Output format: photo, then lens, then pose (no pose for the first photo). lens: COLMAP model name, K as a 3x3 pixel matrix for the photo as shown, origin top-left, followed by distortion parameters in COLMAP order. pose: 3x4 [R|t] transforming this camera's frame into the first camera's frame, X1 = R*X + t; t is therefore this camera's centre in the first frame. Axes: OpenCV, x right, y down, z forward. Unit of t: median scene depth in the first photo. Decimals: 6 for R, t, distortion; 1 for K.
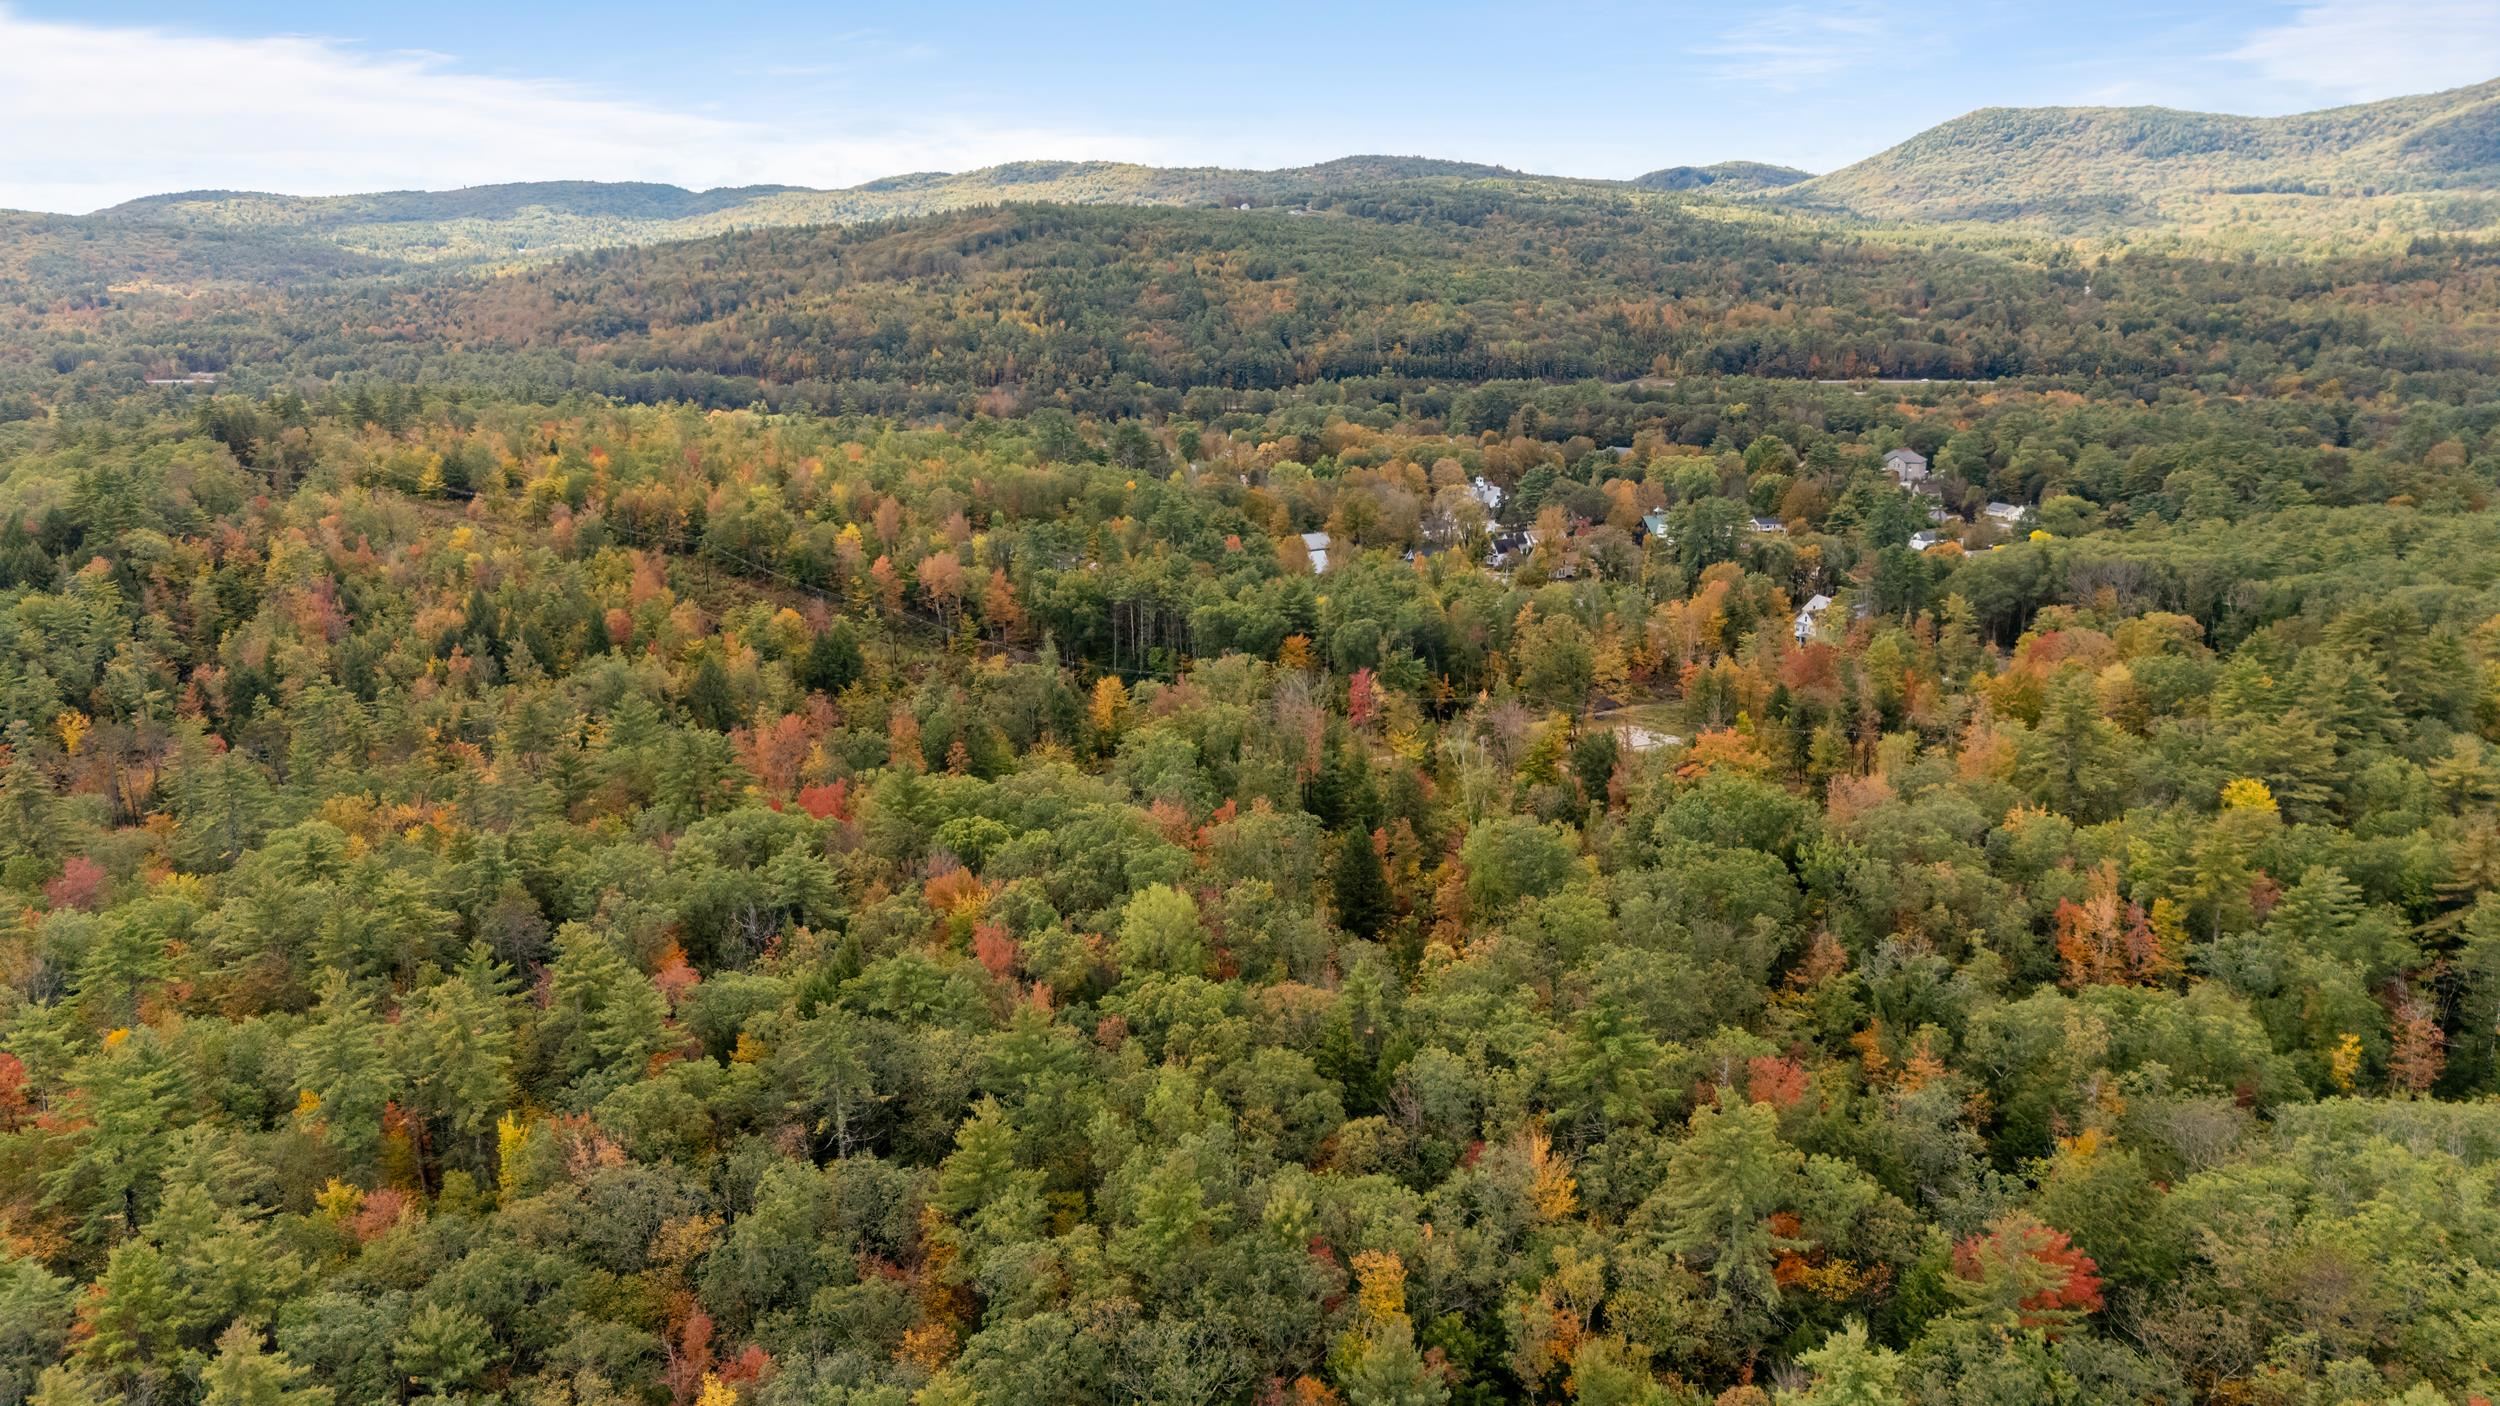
lens RADIAL K [[1833.2, 0, 1246.1], [0, 1833.2, 714.5], [0, 0, 1]] dist [0.070928, -0.069581]
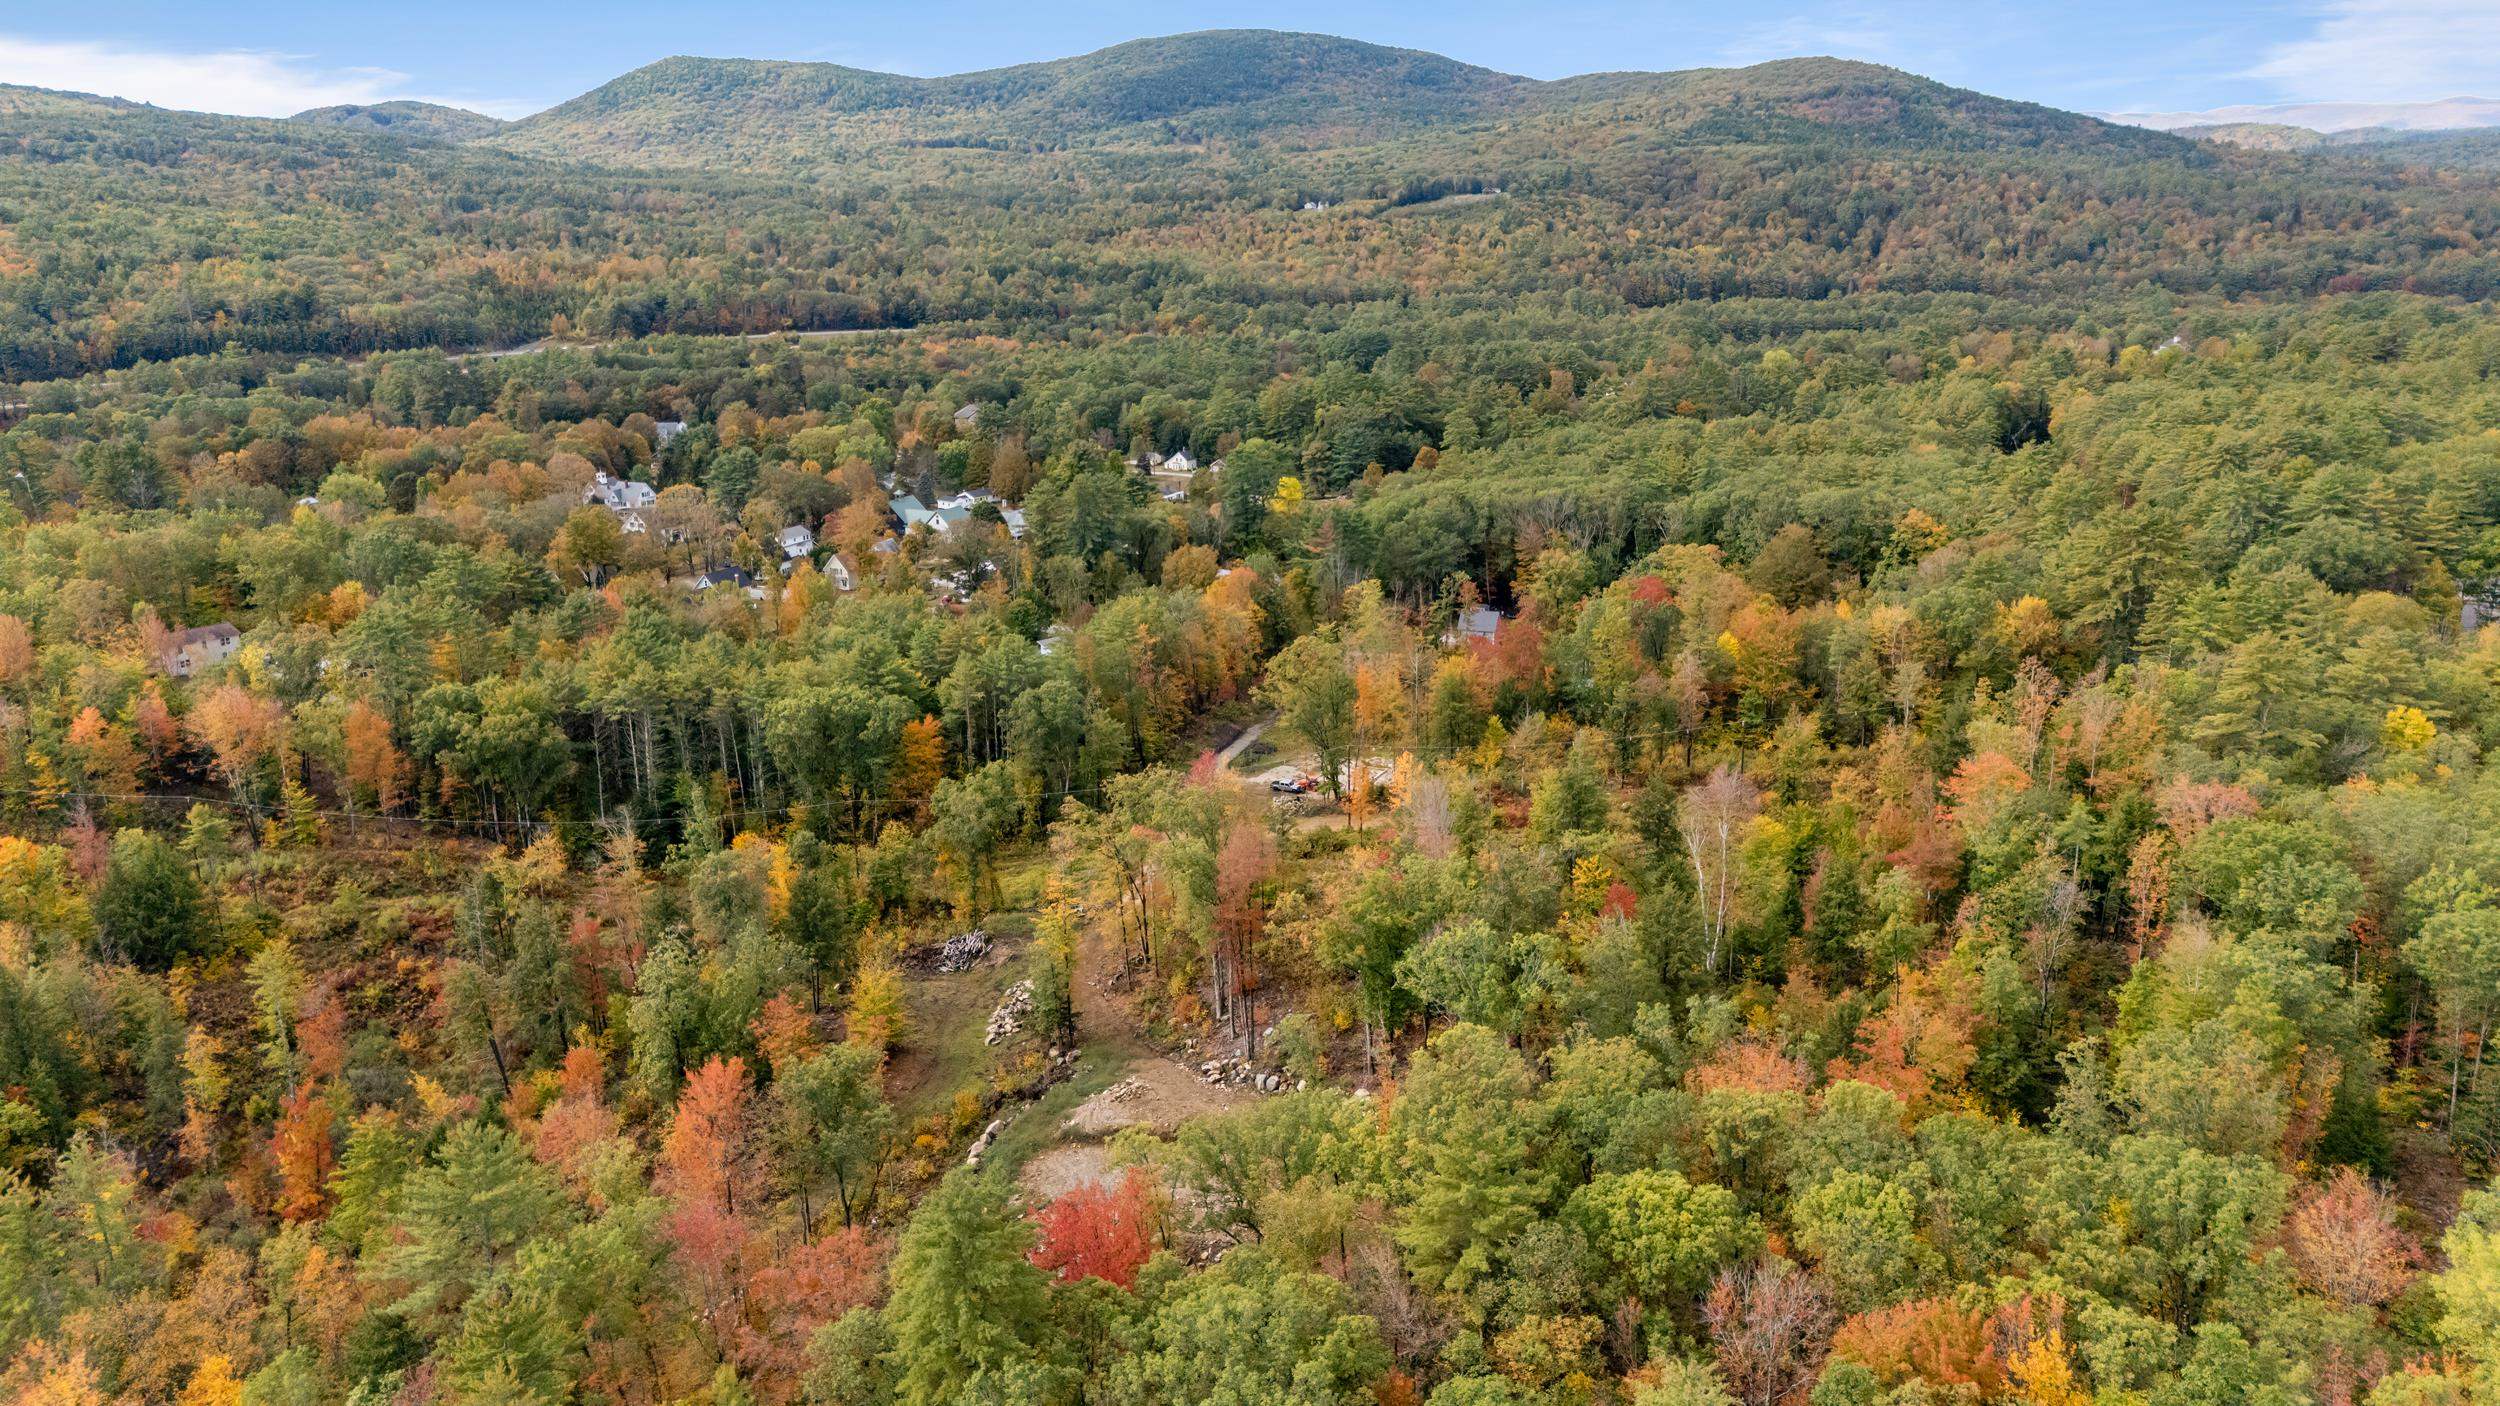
lens RADIAL K [[1833.2, 0, 1248.5], [0, 1833.2, 709.0], [0, 0, 1]] dist [0.070928, -0.069581]
pose [[0.774116, -0.176830, 0.607845, -0.088188], [0.163086, 0.983491, 0.078413, -0.023581], [-0.611675, 0.038430, 0.790175, 0.099167]]
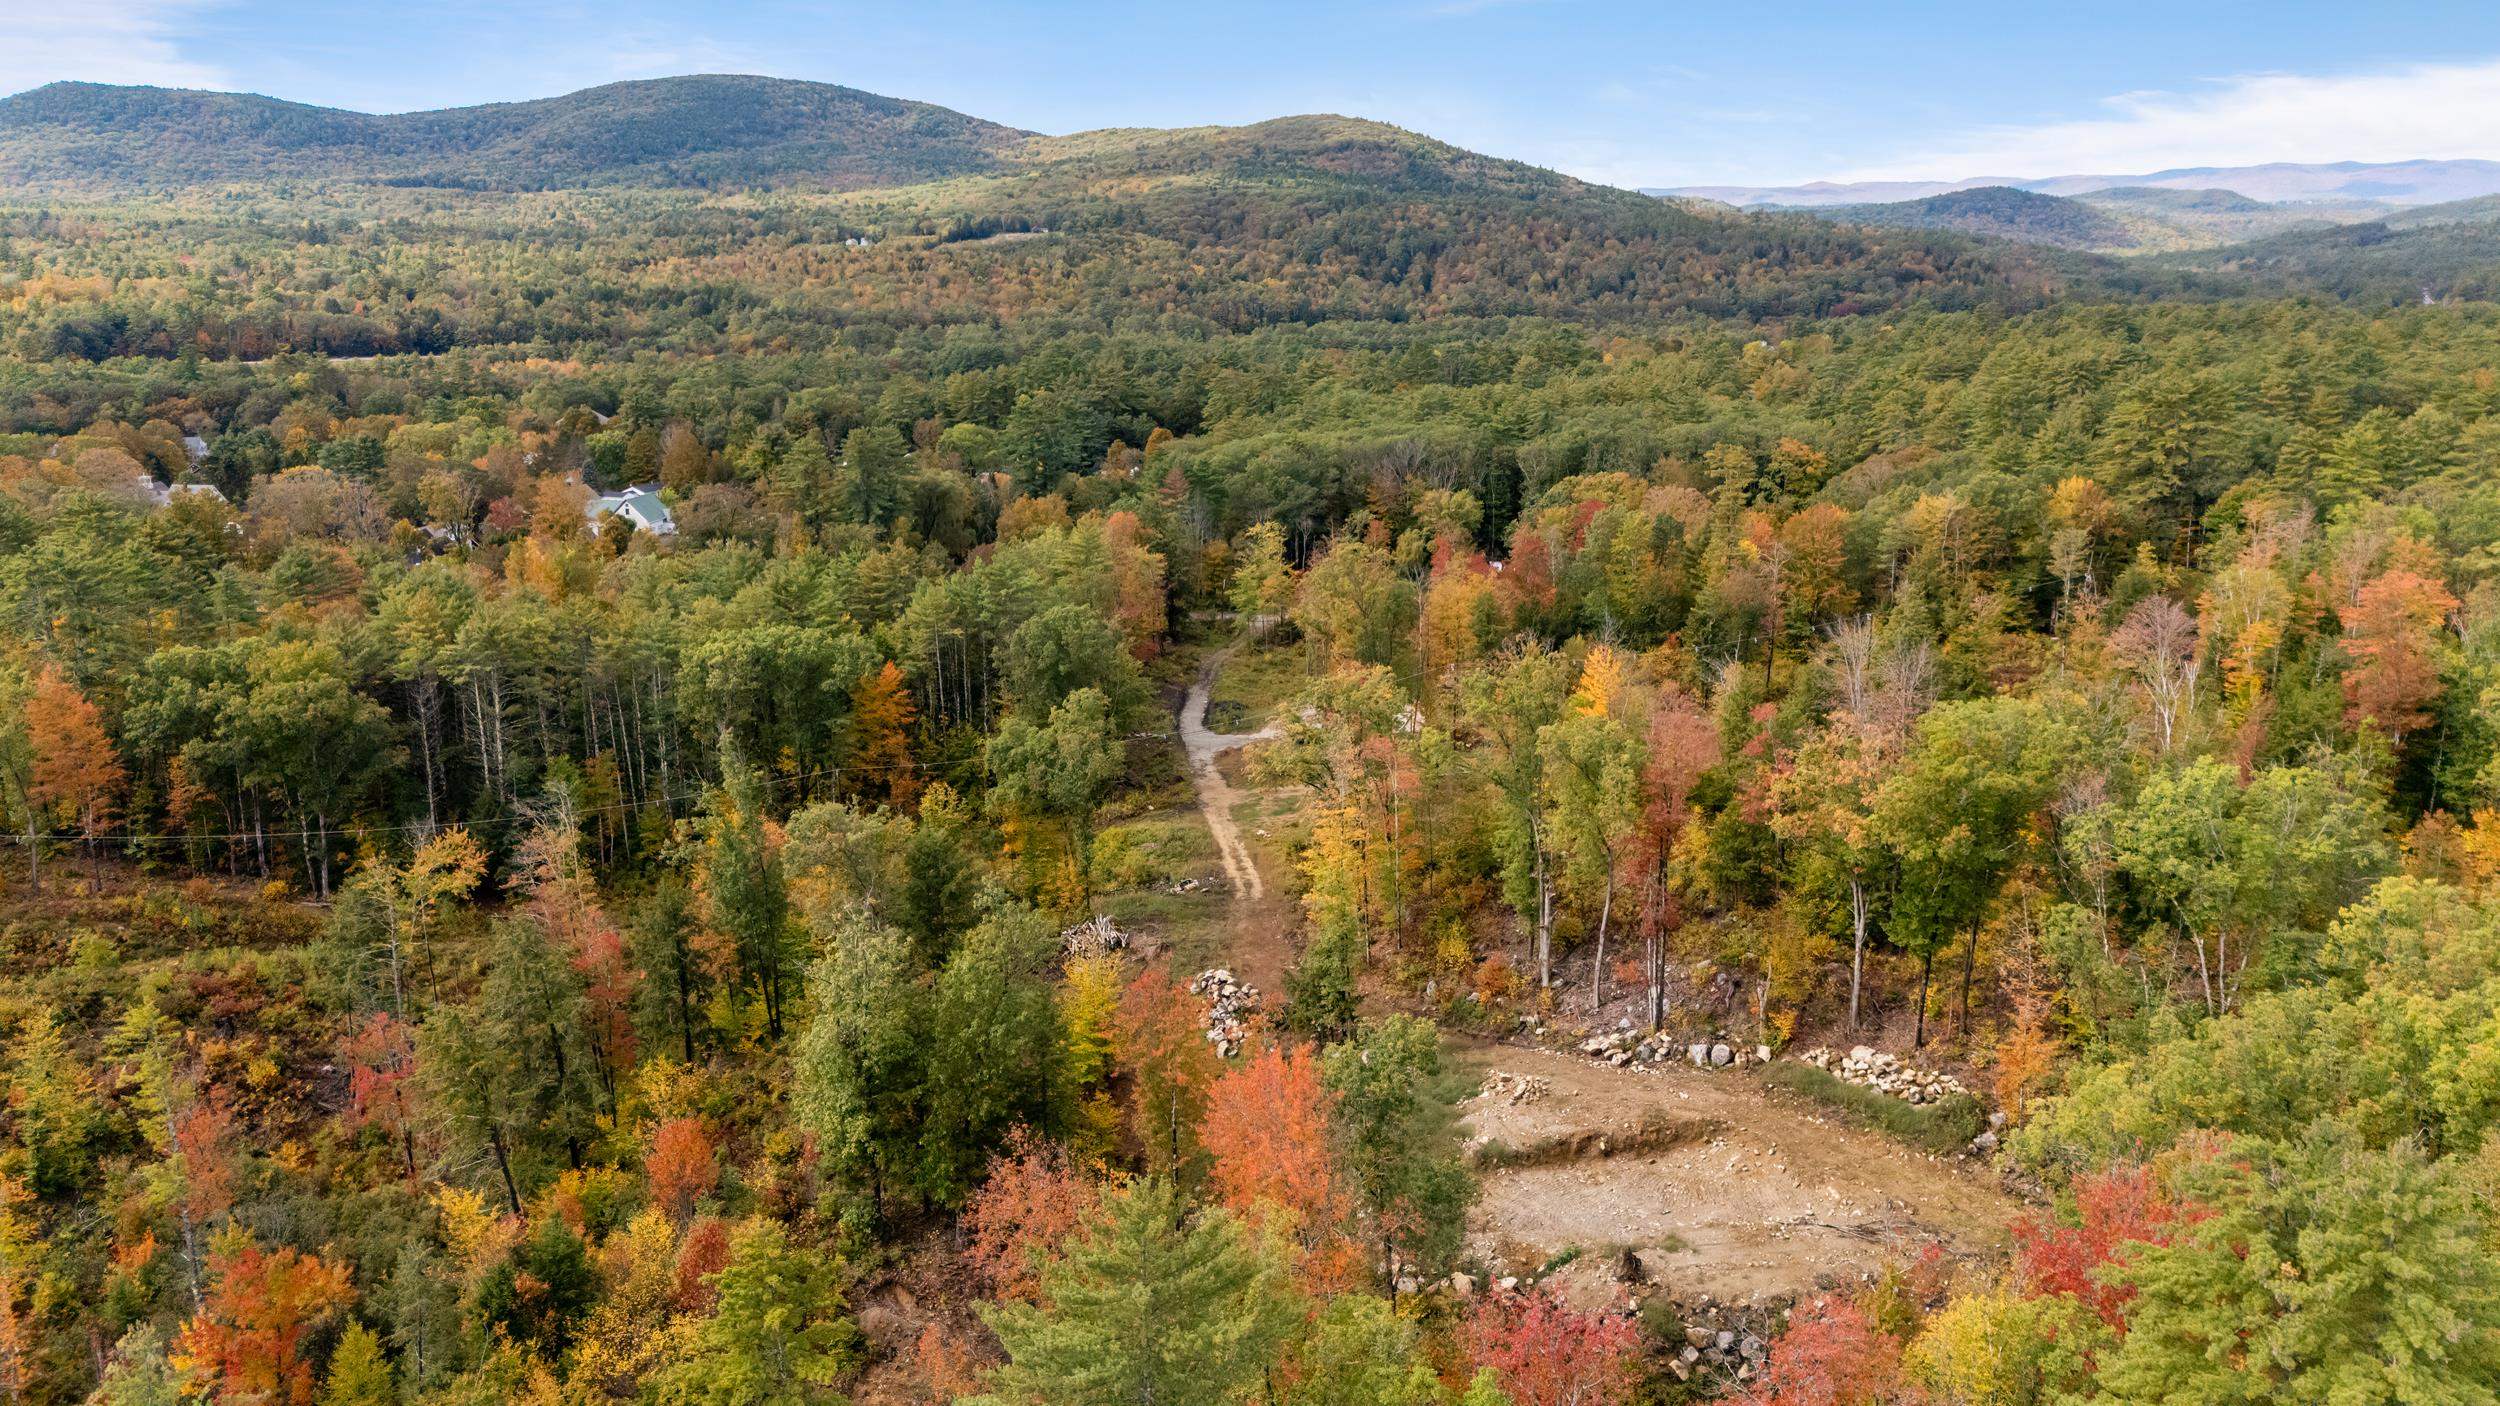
lens RADIAL K [[1833.2, 0, 1250.4], [0, 1833.2, 699.8], [0, 0, 1]] dist [0.070928, -0.069581]
pose [[0.576347, -0.192170, 0.794289, -0.096696], [0.203651, 0.975068, 0.088135, -0.016981], [-0.791423, 0.110961, 0.601113, 0.166924]]
